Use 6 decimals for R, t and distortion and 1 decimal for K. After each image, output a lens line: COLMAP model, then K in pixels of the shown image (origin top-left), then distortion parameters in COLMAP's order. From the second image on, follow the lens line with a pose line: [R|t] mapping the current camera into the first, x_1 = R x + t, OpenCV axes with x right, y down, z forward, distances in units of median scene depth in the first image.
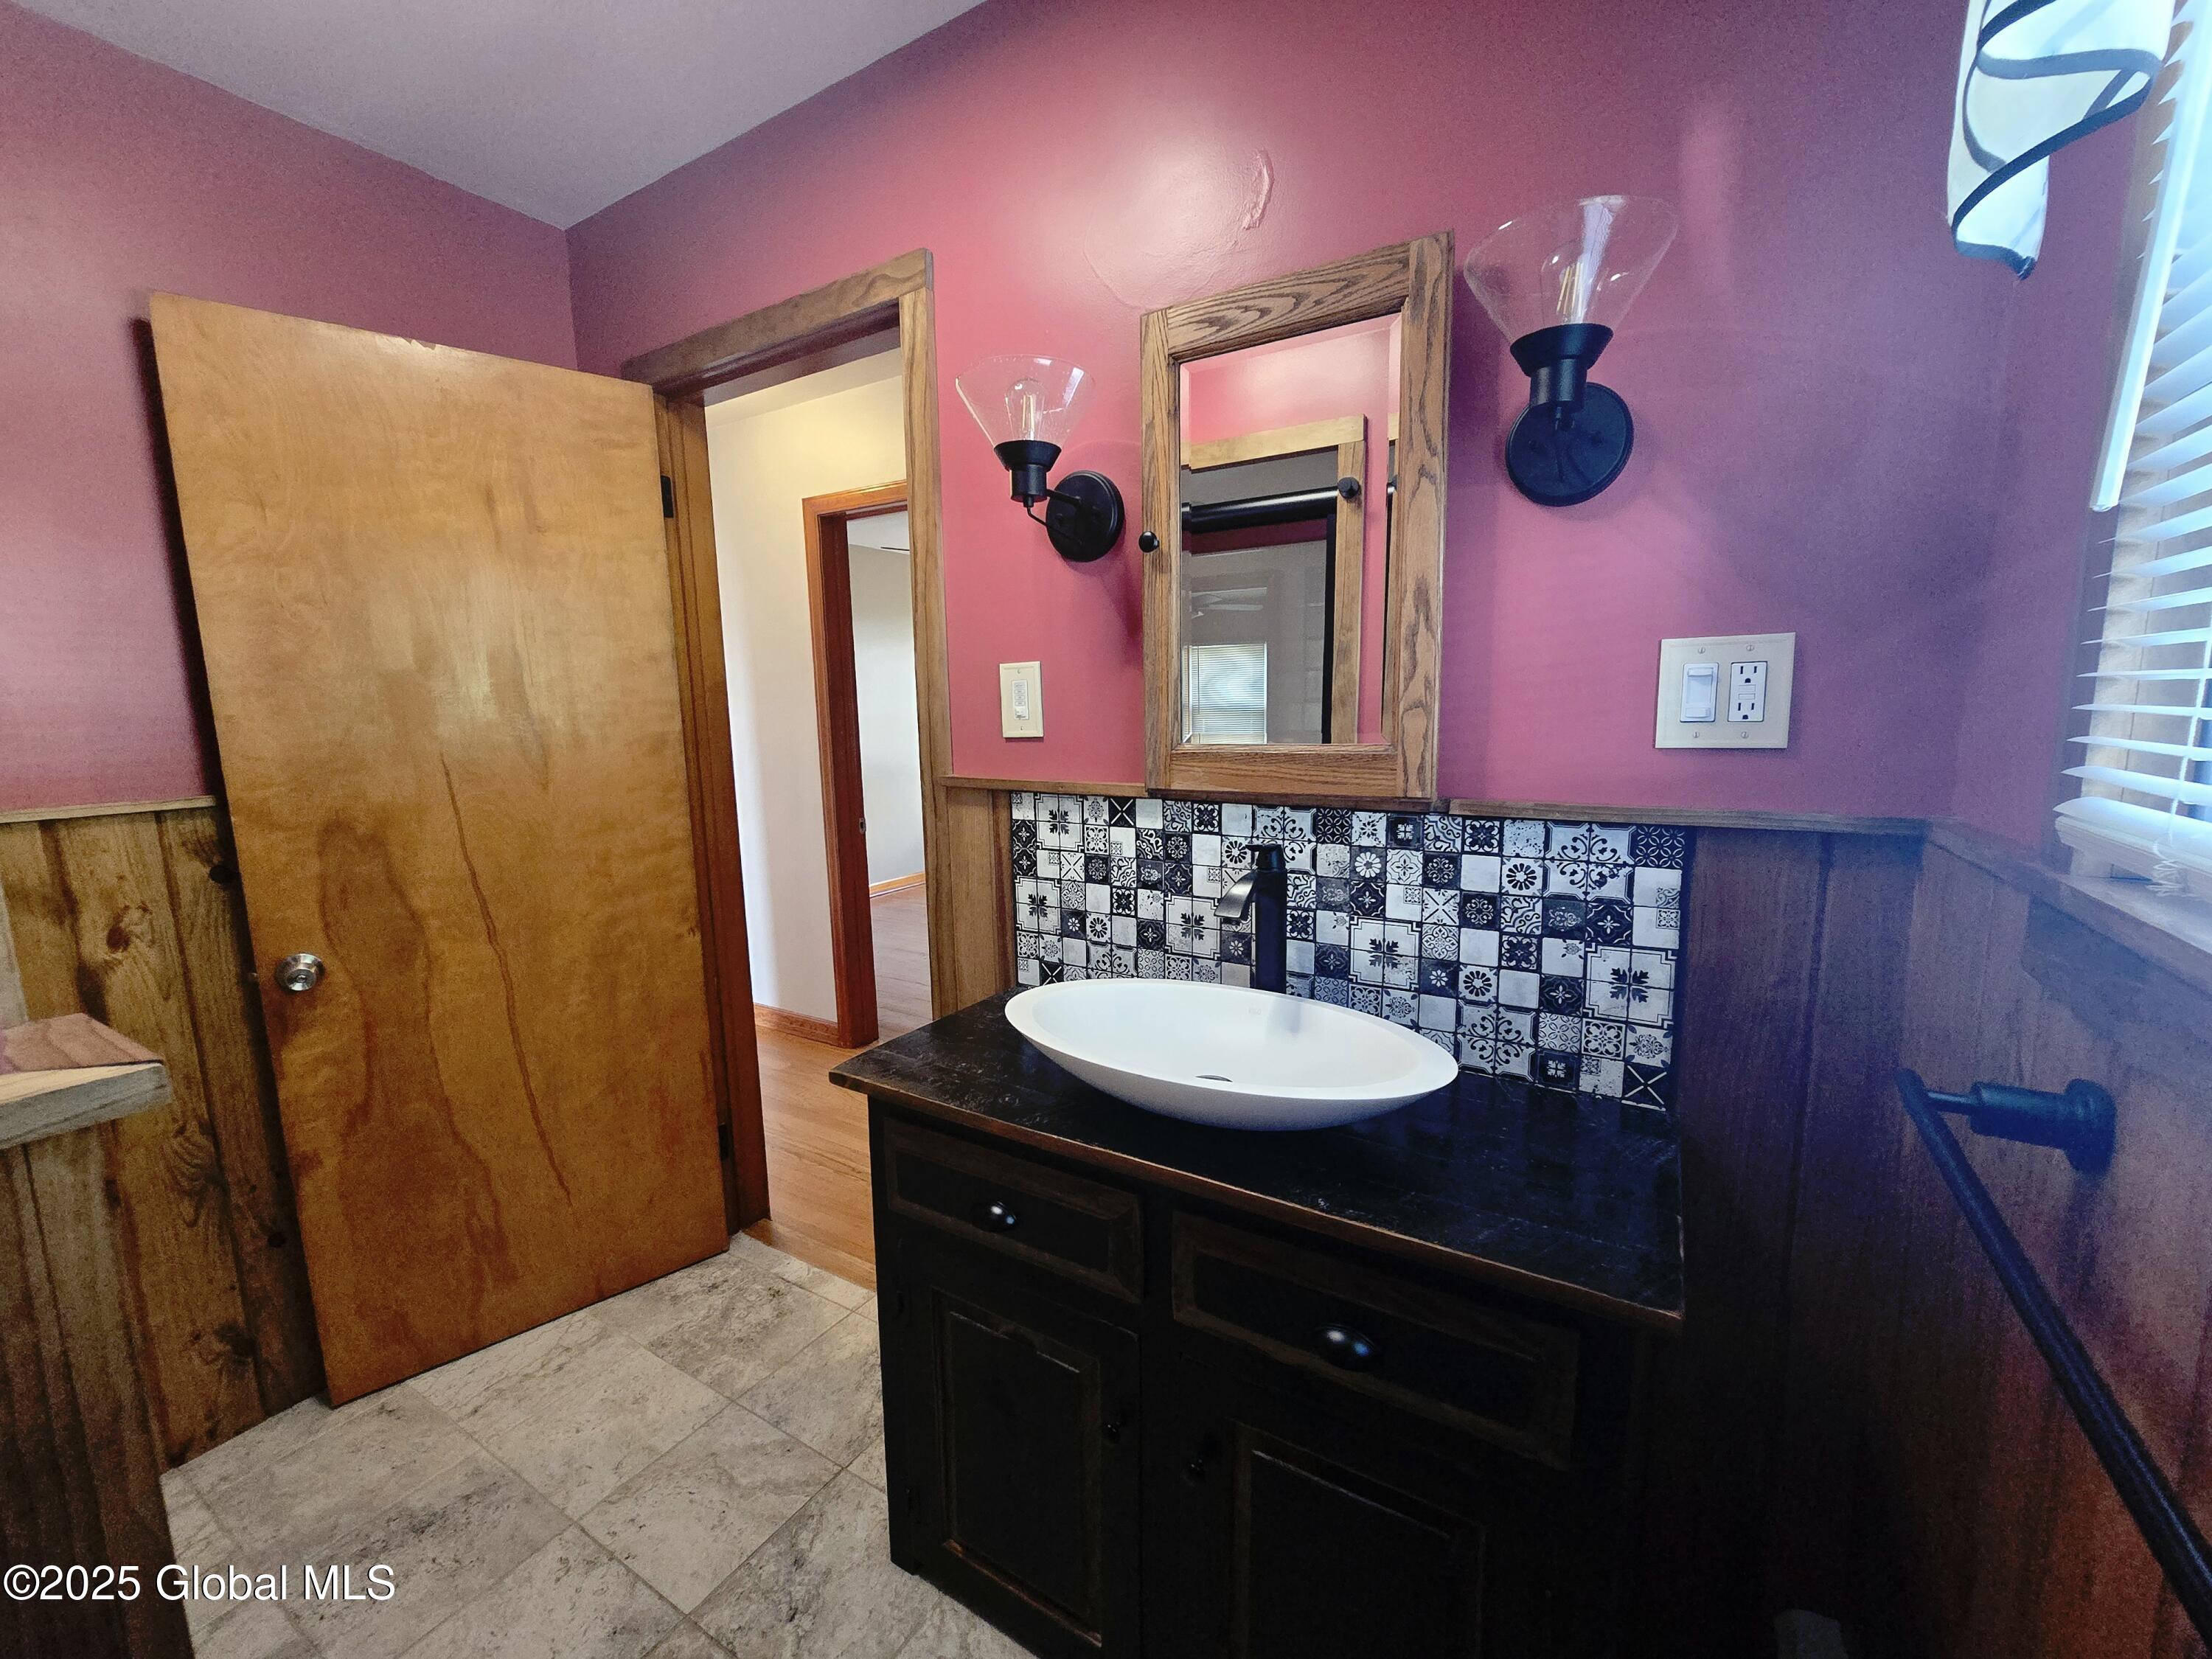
lens RADIAL K [[895.0, 0, 1108.0], [0, 895.0, 834.5], [0, 0, 1]] dist [-0.004976, -0.000032]
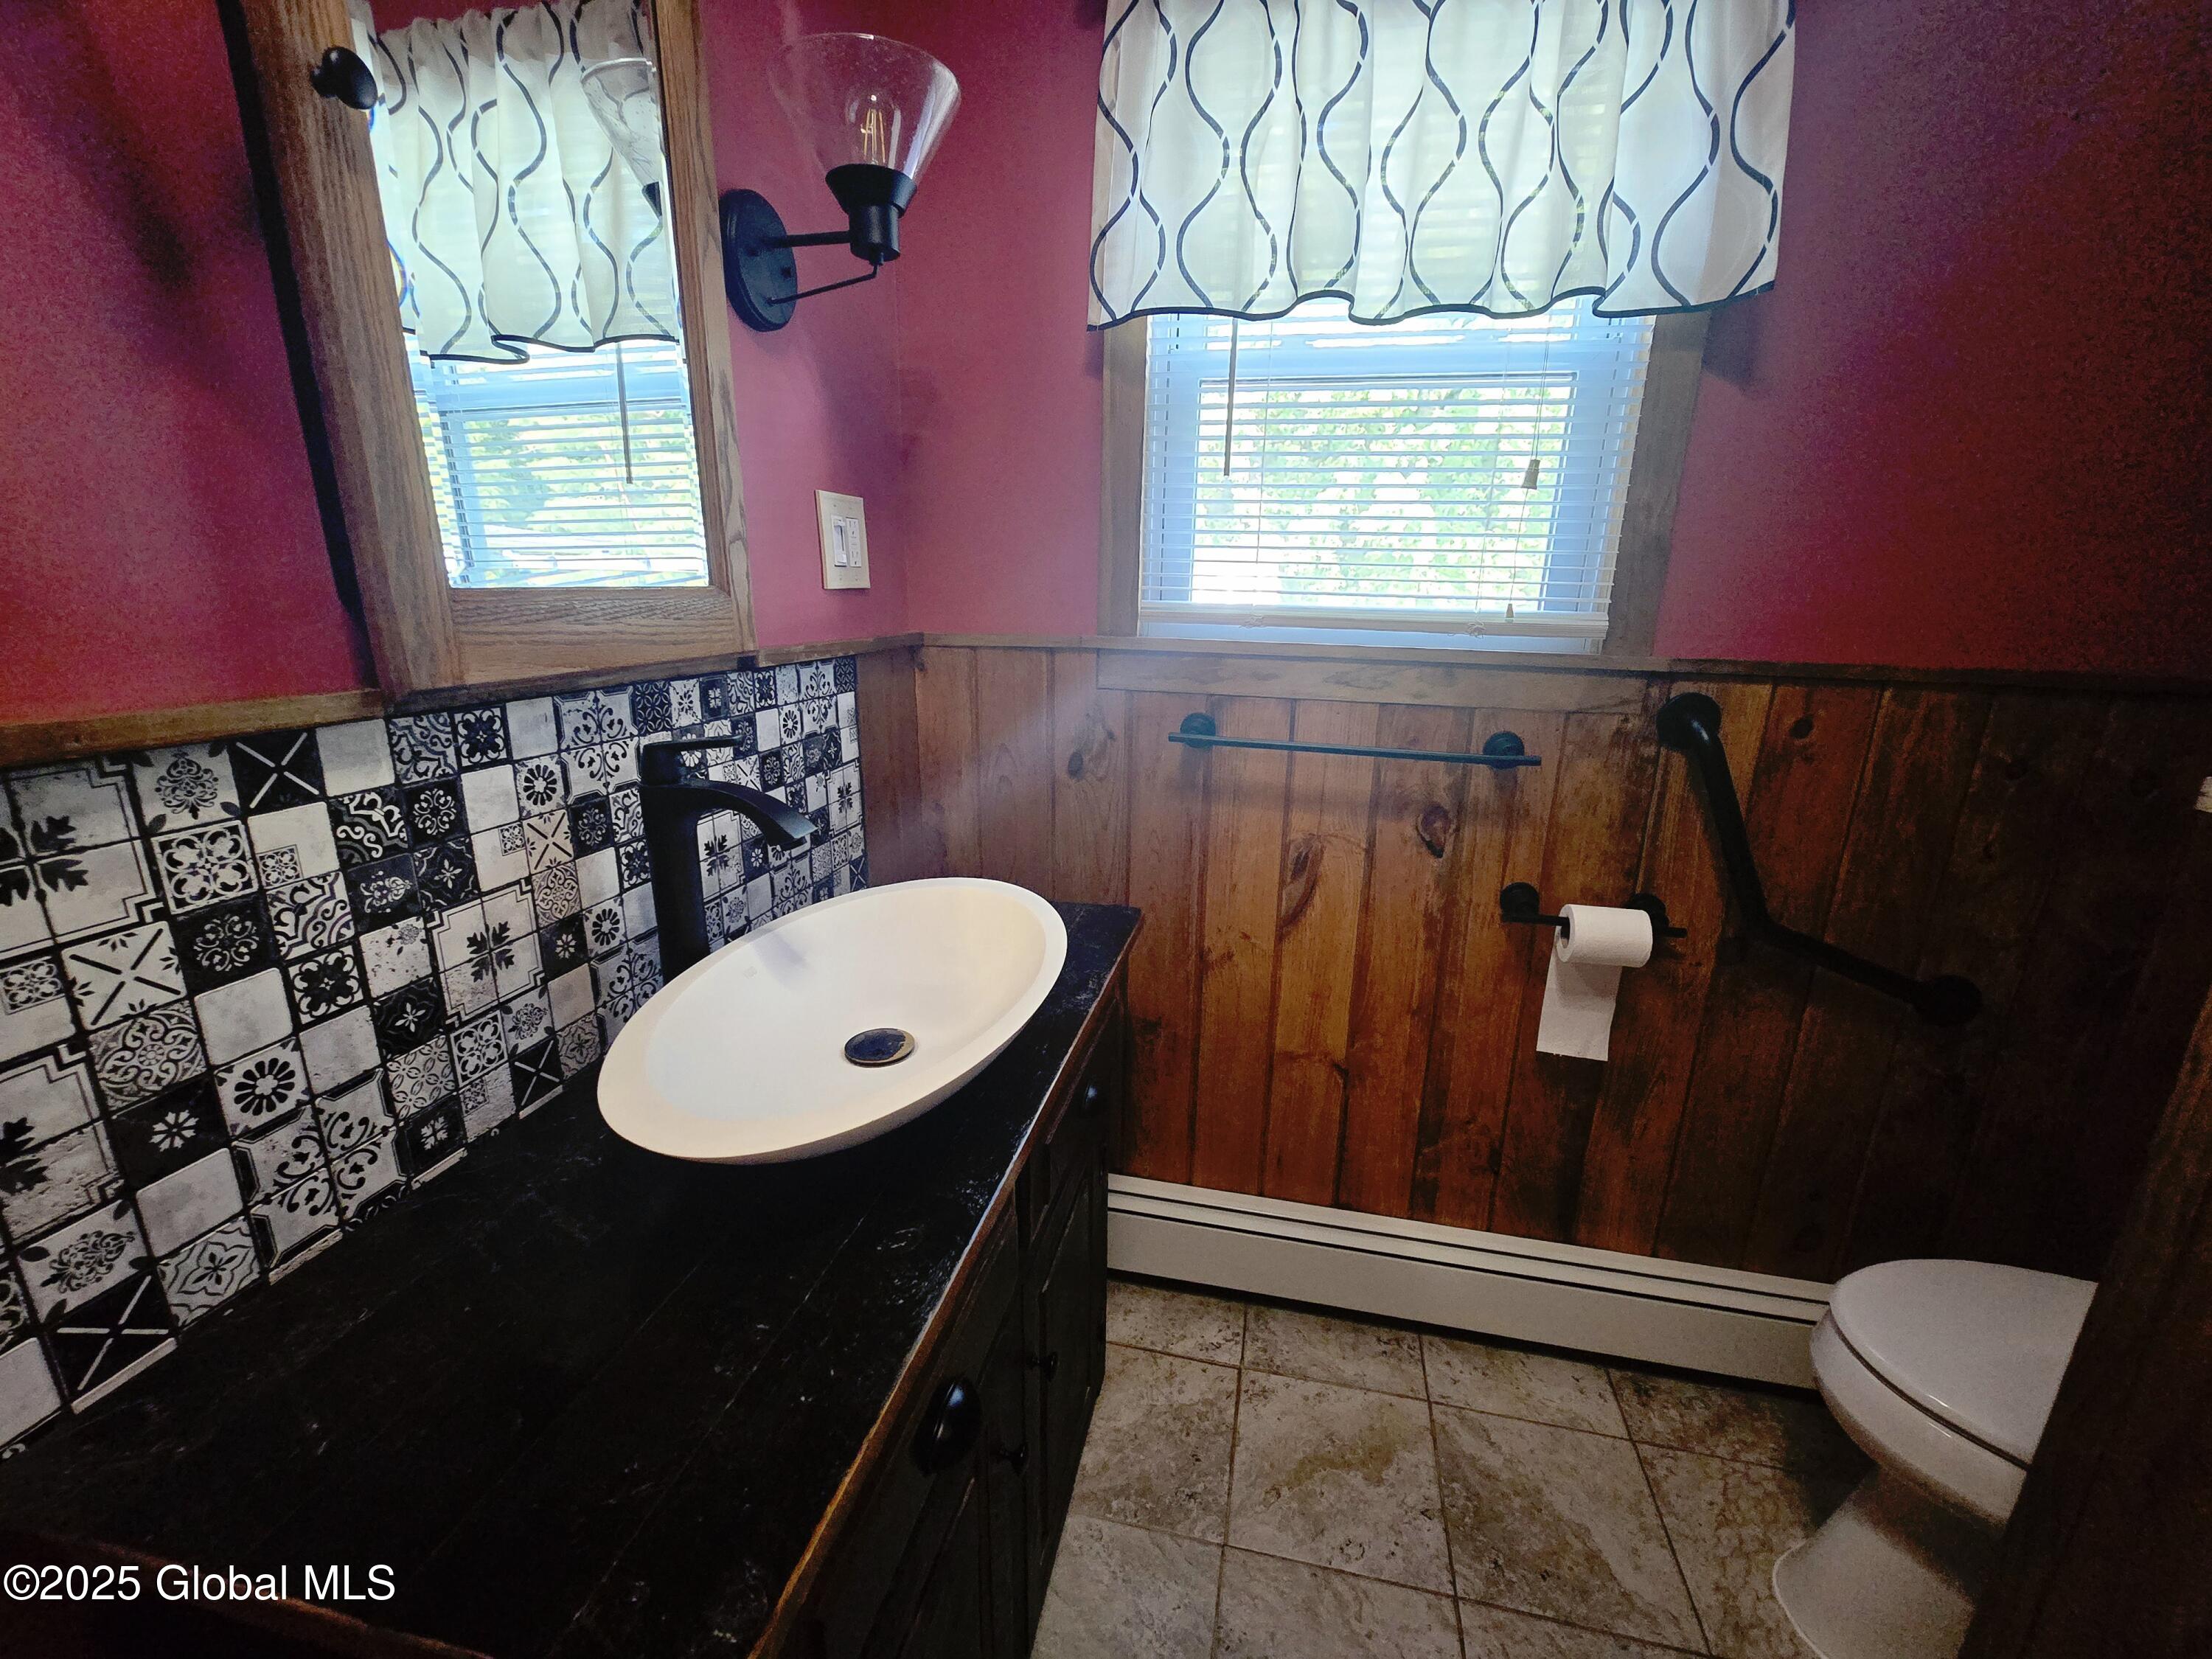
lens RADIAL K [[897.1, 0, 1113.0], [0, 897.1, 833.3], [0, 0, 1]] dist [-0.005511, -0.000079]
pose [[-0.327979, -0.229603, 0.916358, -0.489968], [0.148498, 0.945425, 0.290036, -0.060417], [-0.932941, 0.231202, -0.275984, 0.790911]]
